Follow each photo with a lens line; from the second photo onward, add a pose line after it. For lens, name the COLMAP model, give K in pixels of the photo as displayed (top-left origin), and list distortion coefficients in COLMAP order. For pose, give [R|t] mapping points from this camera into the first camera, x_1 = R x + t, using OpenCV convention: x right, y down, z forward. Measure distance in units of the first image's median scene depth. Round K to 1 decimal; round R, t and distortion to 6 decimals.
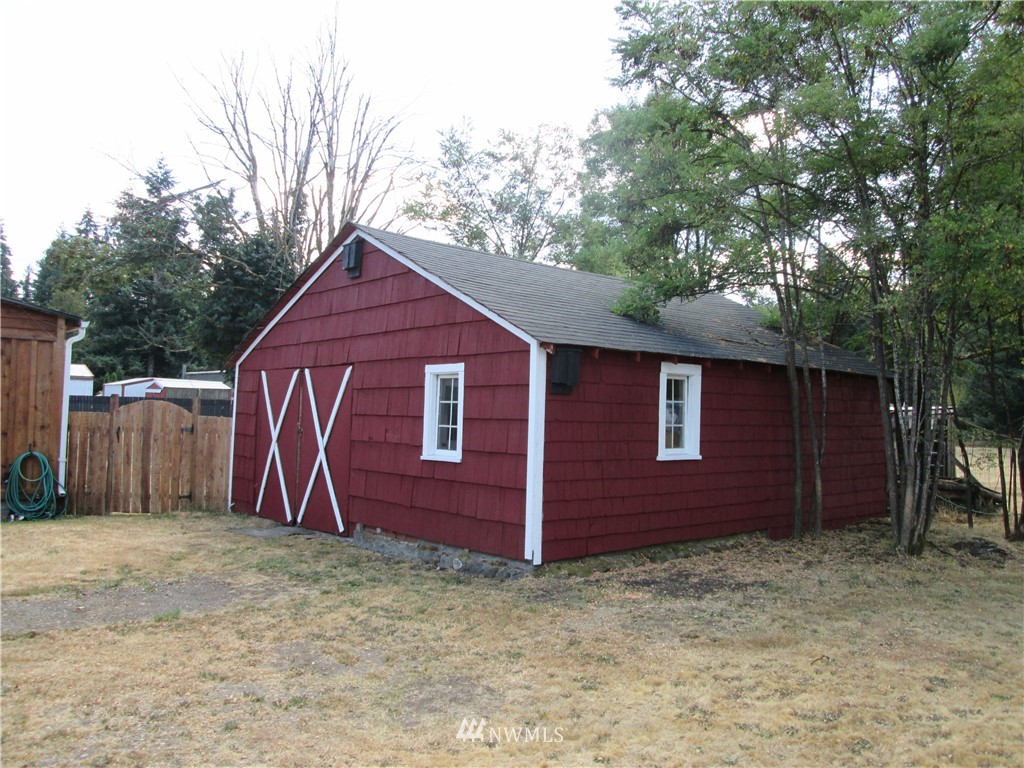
lens RADIAL K [[849.4, 0, 508.0], [0, 849.4, 384.3], [0, 0, 1]] dist [-0.035352, 0.010045]
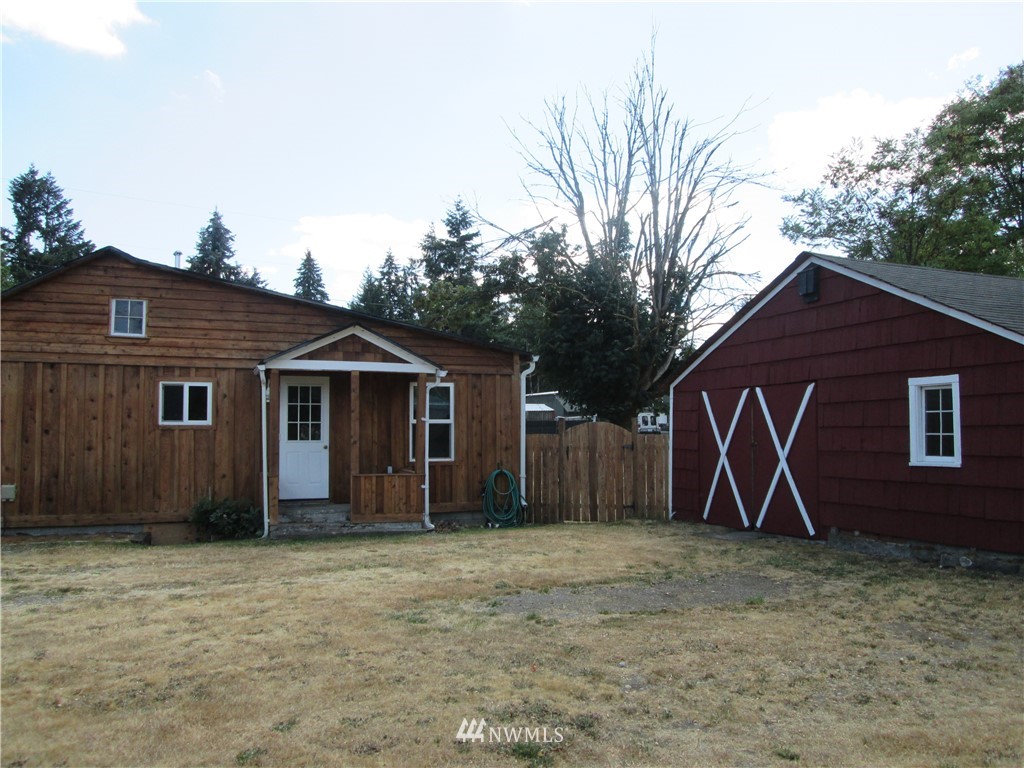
lens RADIAL K [[849.4, 0, 514.1], [0, 849.4, 381.7], [0, 0, 1]] dist [-0.035352, 0.010045]
pose [[0.950587, -0.052016, -0.306068, -0.176623], [0.045327, 0.998553, -0.028926, -0.007219], [0.307130, 0.013623, 0.951570, -0.125142]]
